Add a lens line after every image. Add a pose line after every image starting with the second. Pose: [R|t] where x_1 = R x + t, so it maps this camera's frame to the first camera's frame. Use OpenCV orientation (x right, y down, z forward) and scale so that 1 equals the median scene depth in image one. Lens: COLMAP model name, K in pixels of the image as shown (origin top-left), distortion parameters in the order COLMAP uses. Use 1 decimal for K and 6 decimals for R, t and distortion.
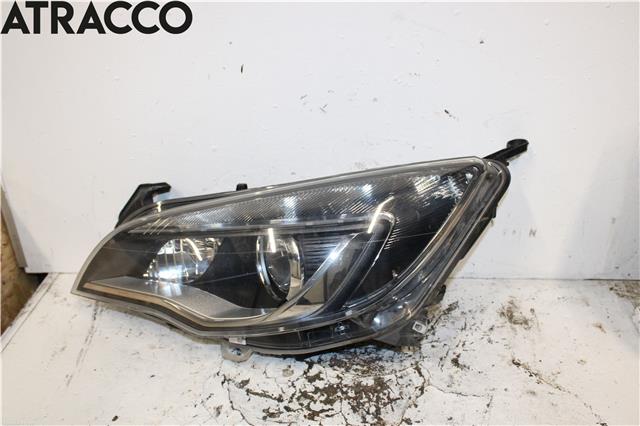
lens RADIAL K [[616.8, 0, 325.8], [0, 616.8, 209.9], [0, 0, 1]] dist [-0.091178, 0.000000]
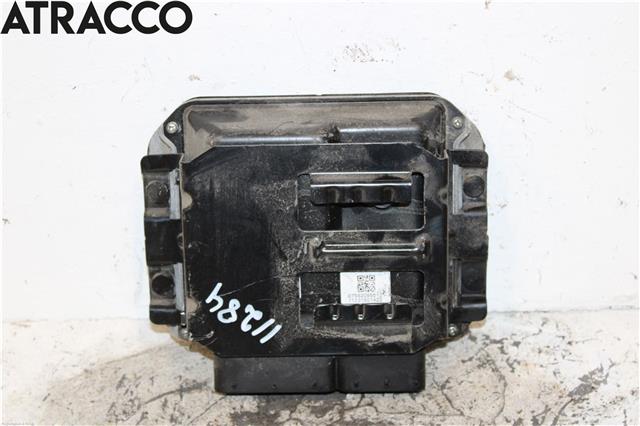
lens RADIAL K [[1278.9, 0, 329.2], [0, 1278.9, 220.2], [0, 0, 1]] dist [0.069716, 0.000000]
pose [[0.998184, -0.043269, 0.041917, -0.003803], [0.039587, 0.995594, 0.085009, -0.037014], [-0.045410, -0.083195, 0.995498, 0.157824]]
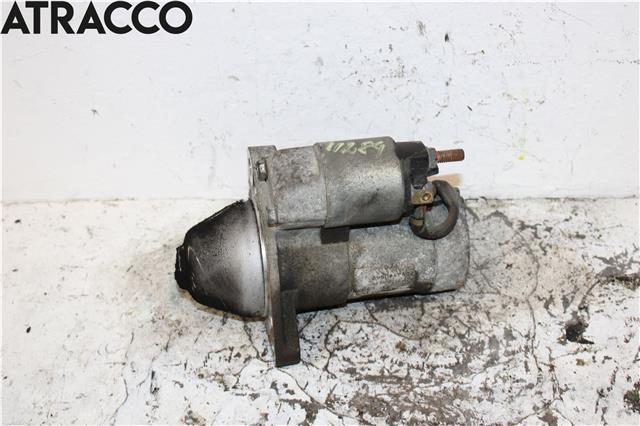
lens RADIAL K [[976.2, 0, 329.7], [0, 976.2, 230.8], [0, 0, 1]] dist [-0.006663, 0.000000]
pose [[0.999424, -0.029291, -0.017139, 0.004810], [0.032074, 0.980279, 0.194997, -0.019559], [0.011089, -0.195434, 0.980654, 0.307815]]
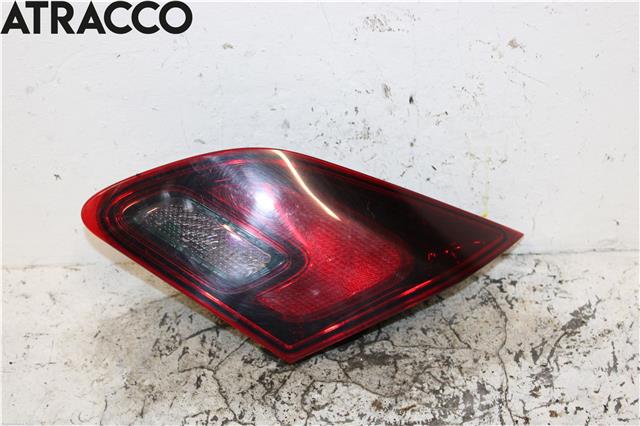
lens RADIAL K [[1036.0, 0, 333.8], [0, 1036.0, 215.5], [0, 0, 1]] dist [0.015108, 0.000000]
pose [[0.996592, -0.050959, 0.064859, -0.034229], [0.041813, 0.989923, 0.135296, -0.039404], [-0.071100, -0.132123, 0.988680, 0.253900]]
